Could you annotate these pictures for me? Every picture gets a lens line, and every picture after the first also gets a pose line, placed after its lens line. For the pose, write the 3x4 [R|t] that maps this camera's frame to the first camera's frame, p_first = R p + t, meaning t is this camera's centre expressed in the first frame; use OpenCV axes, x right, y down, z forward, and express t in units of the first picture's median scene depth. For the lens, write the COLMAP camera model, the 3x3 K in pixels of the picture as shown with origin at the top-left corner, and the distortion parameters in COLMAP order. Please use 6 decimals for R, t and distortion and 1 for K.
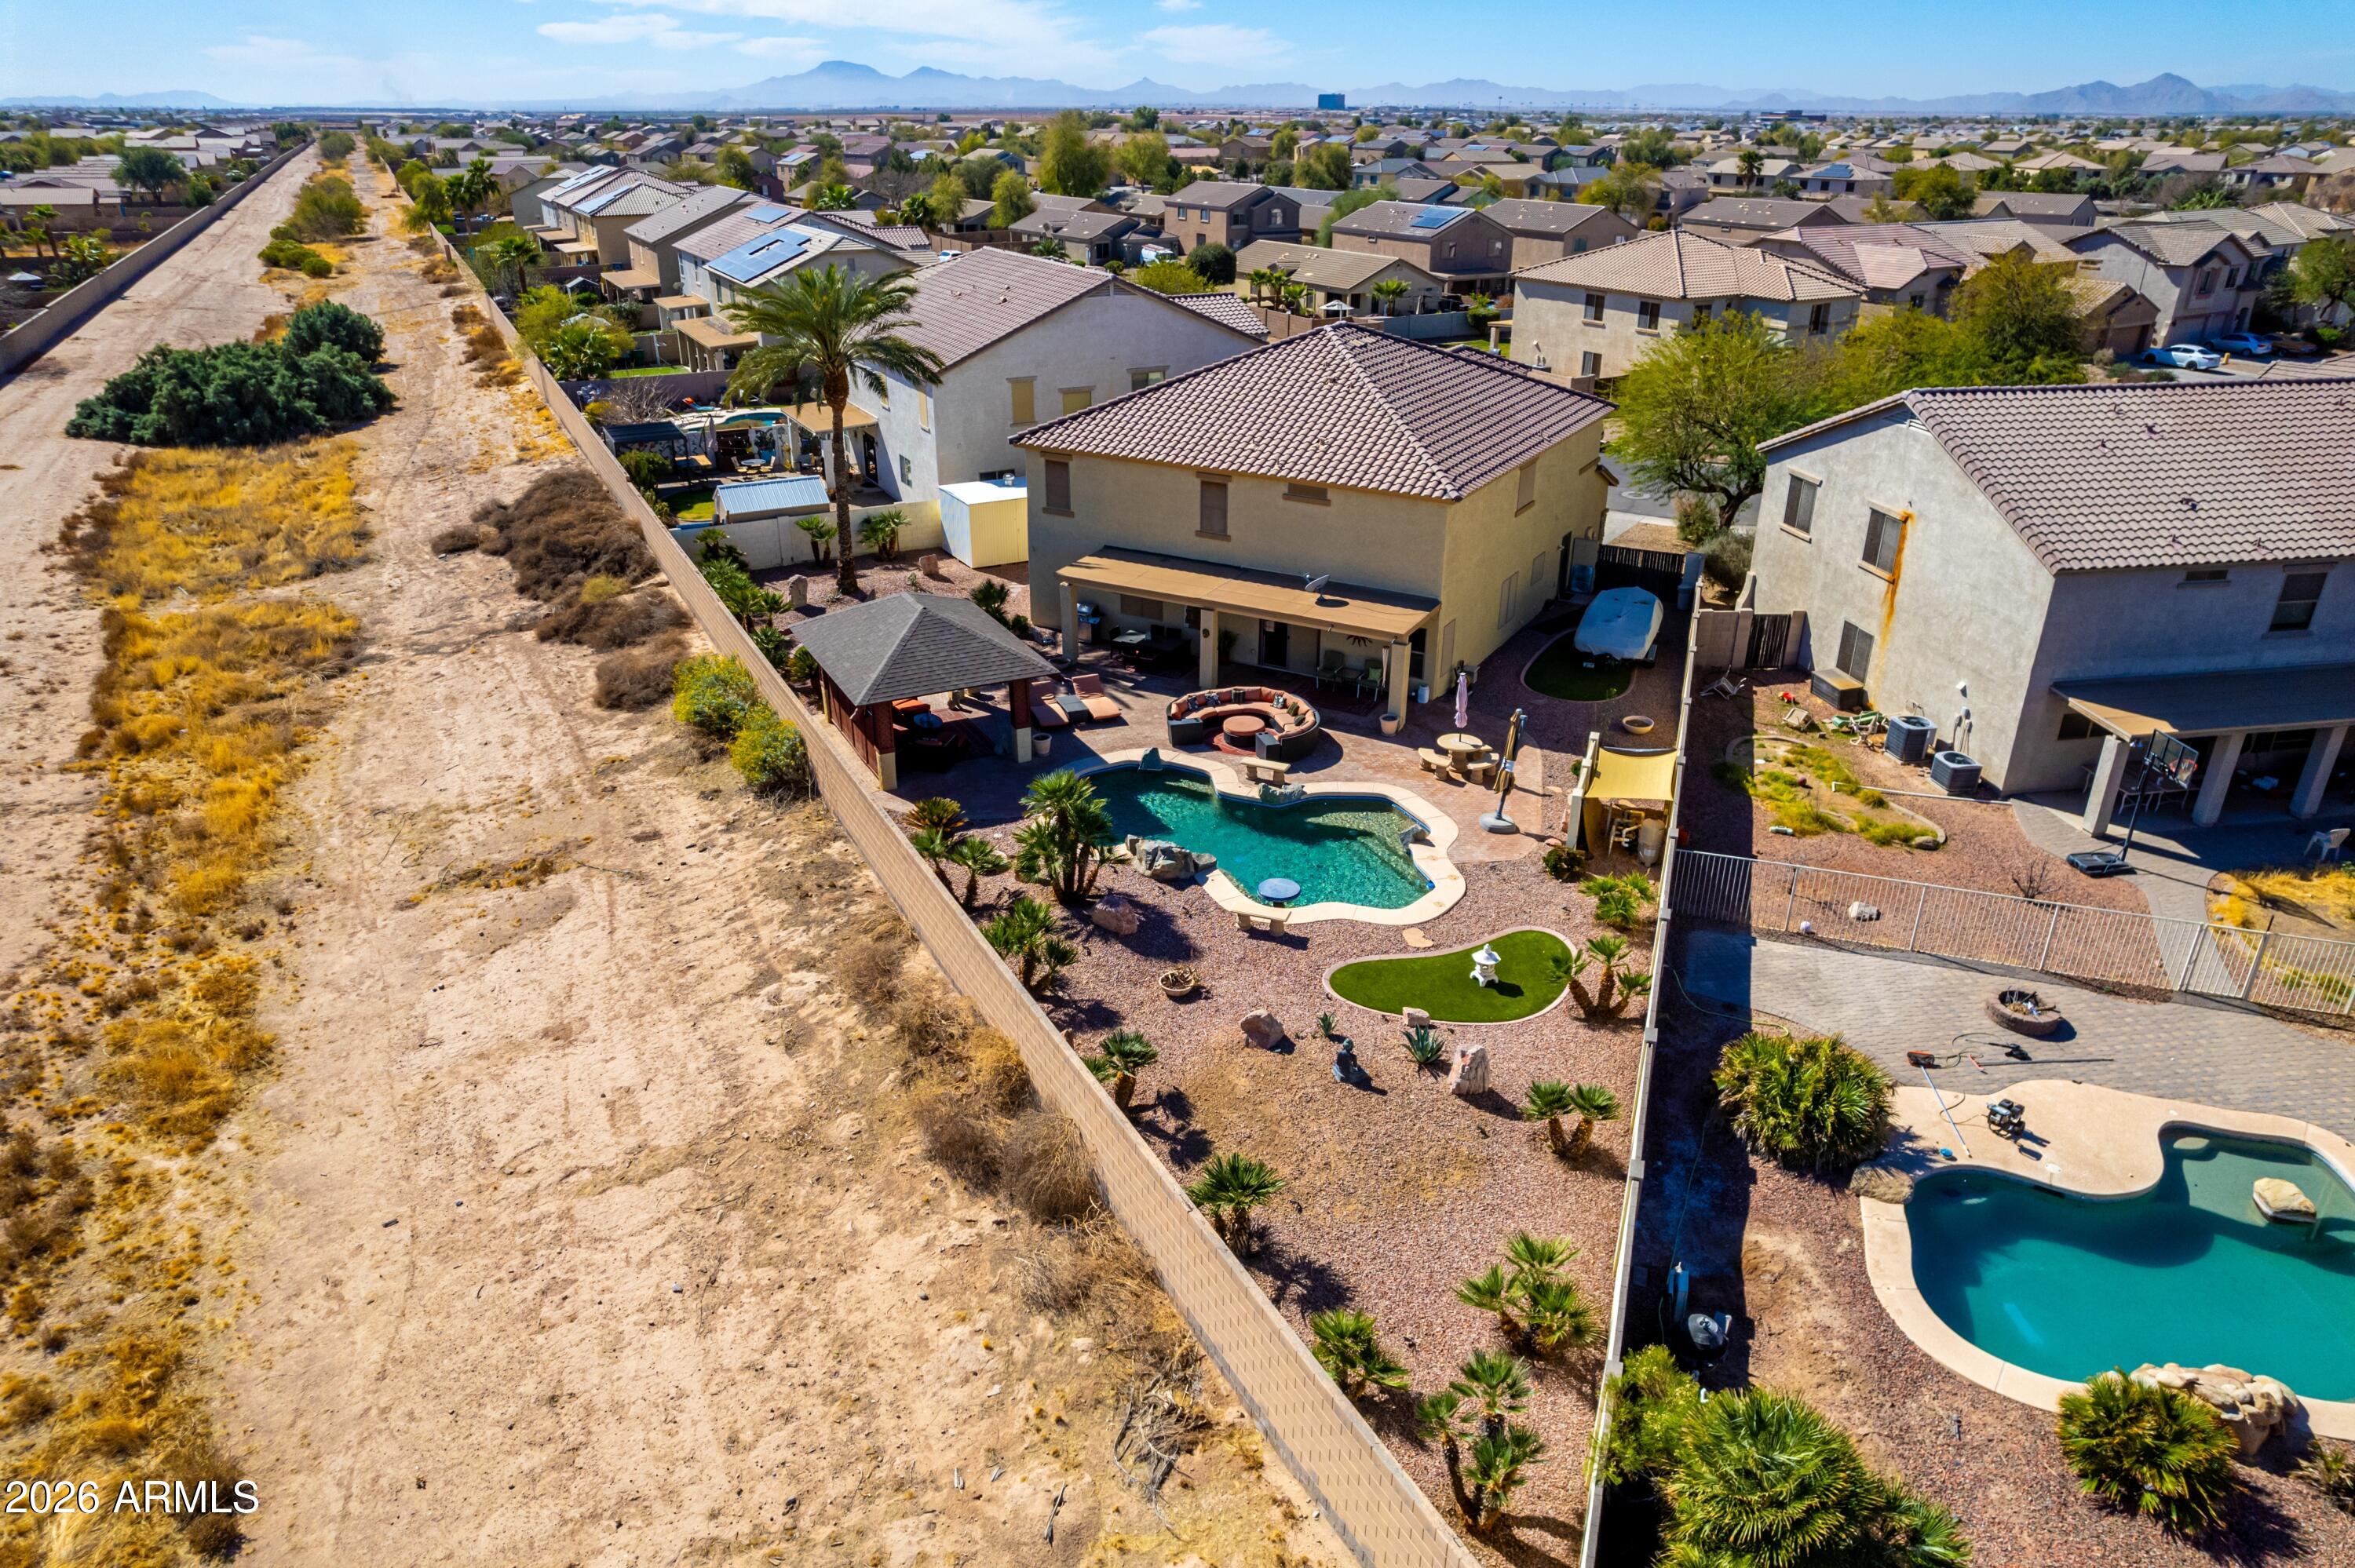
lens RADIAL K [[1465.3, 0, 1177.5], [0, 1465.3, 784.0], [0, 0, 1]] dist [-0.036899, -0.000539]
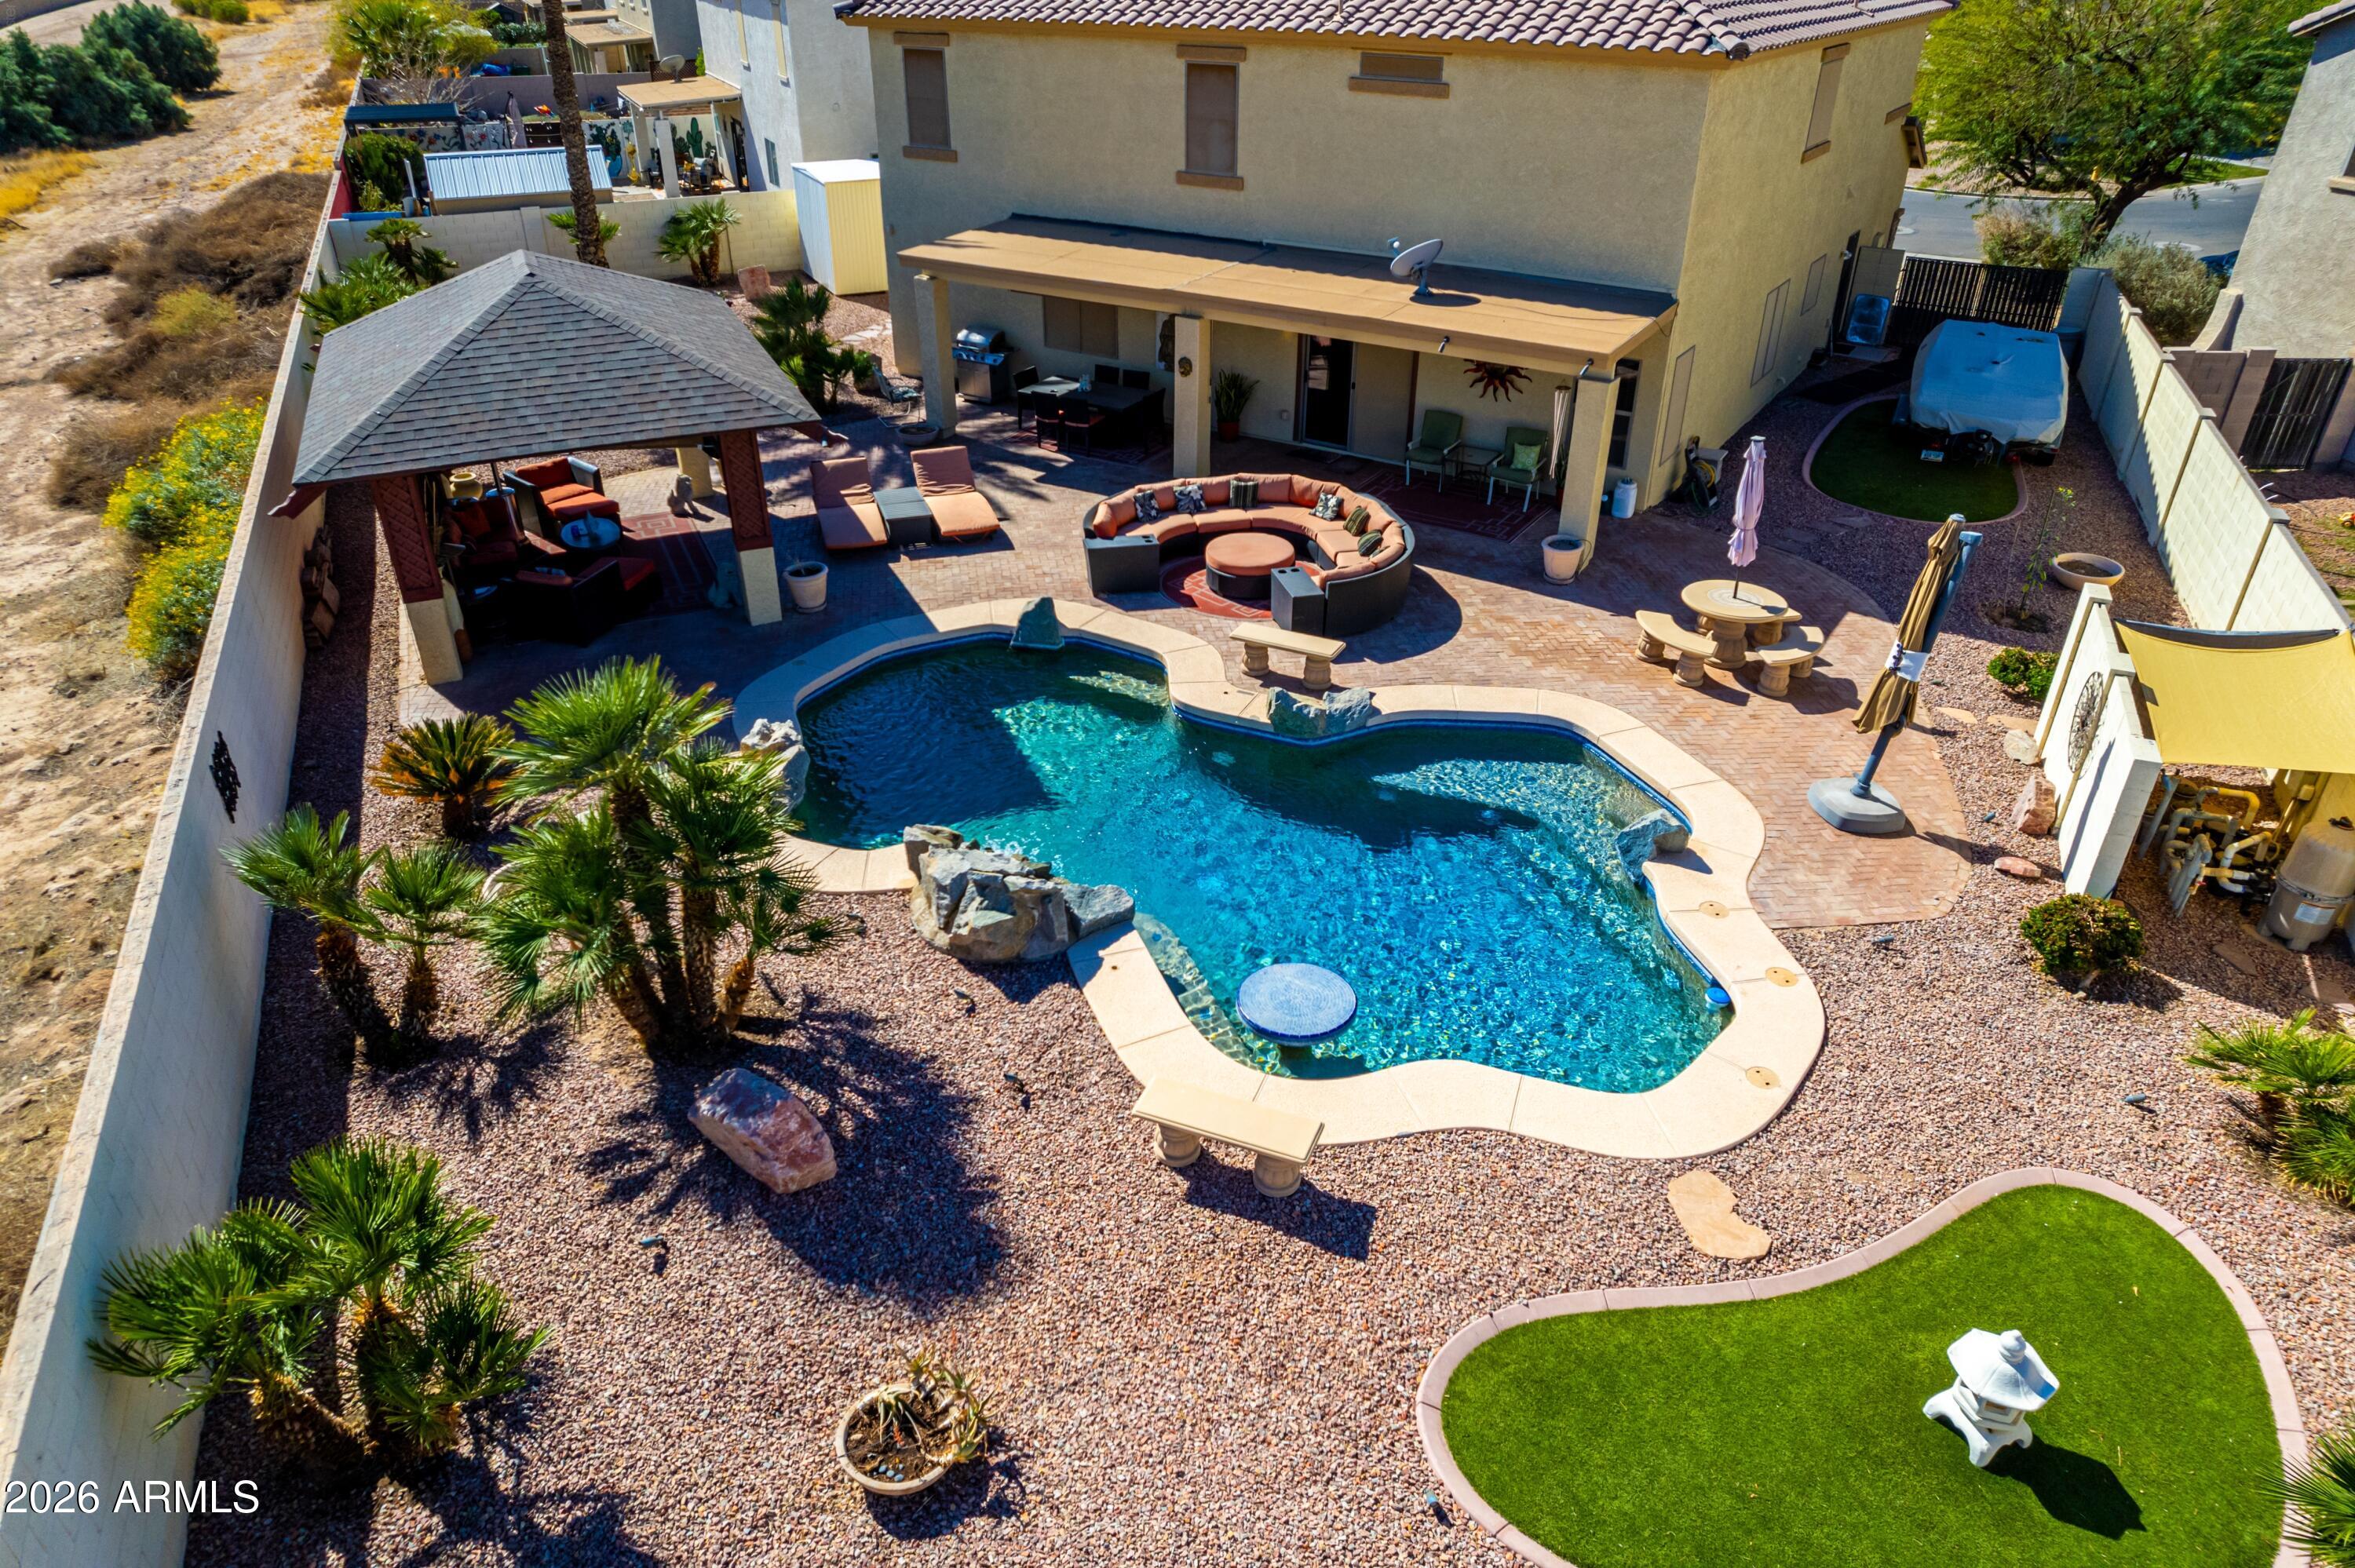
lens RADIAL K [[1478.2, 0, 1178.0], [0, 1478.2, 799.5], [0, 0, 1]] dist [-0.071638, 0.068807]
pose [[0.998849, 0.024952, -0.040976, 0.044024], [-0.020255, 0.993581, 0.111291, -0.014074], [0.043490, -0.110333, 0.992943, 0.528873]]
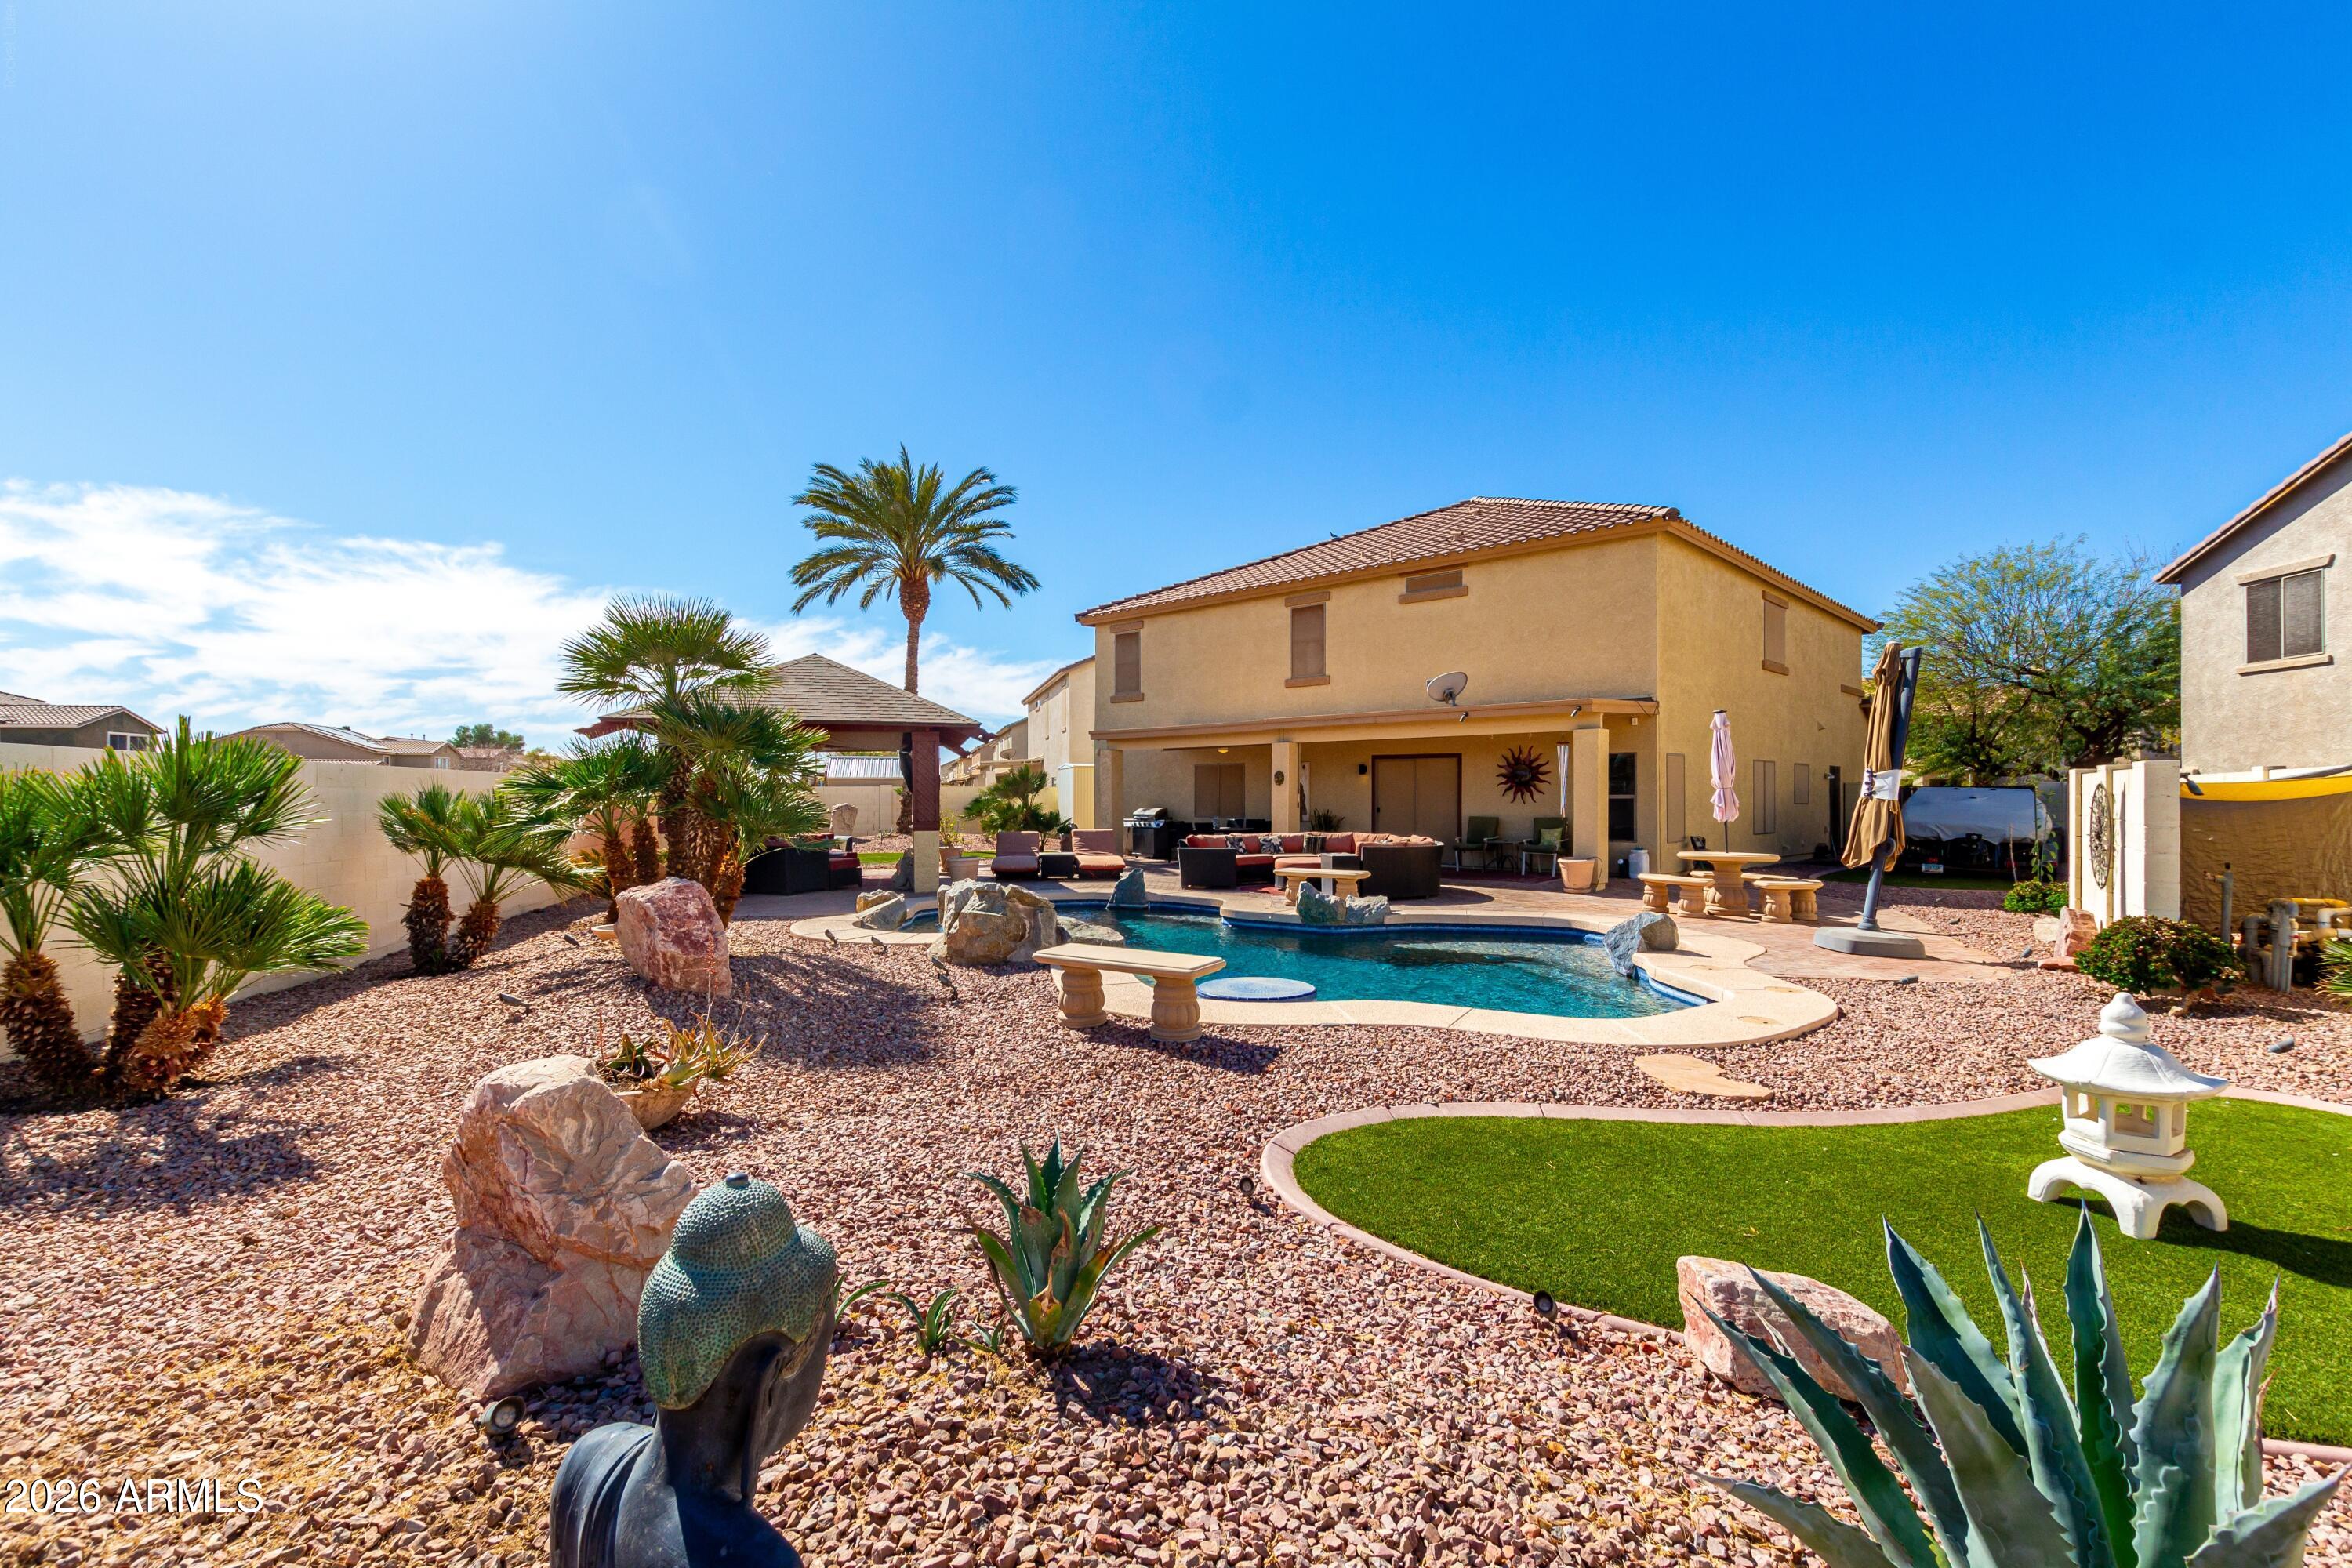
lens RADIAL K [[1059.5, 0, 1173.0], [0, 1059.5, 809.0], [0, 0, 1]] dist [0.001967, -0.000395]
pose [[0.972655, -0.002827, -0.232237, 0.090651], [-0.090871, 0.915581, -0.391731, 0.110473], [0.213739, 0.402123, 0.890288, 0.611691]]
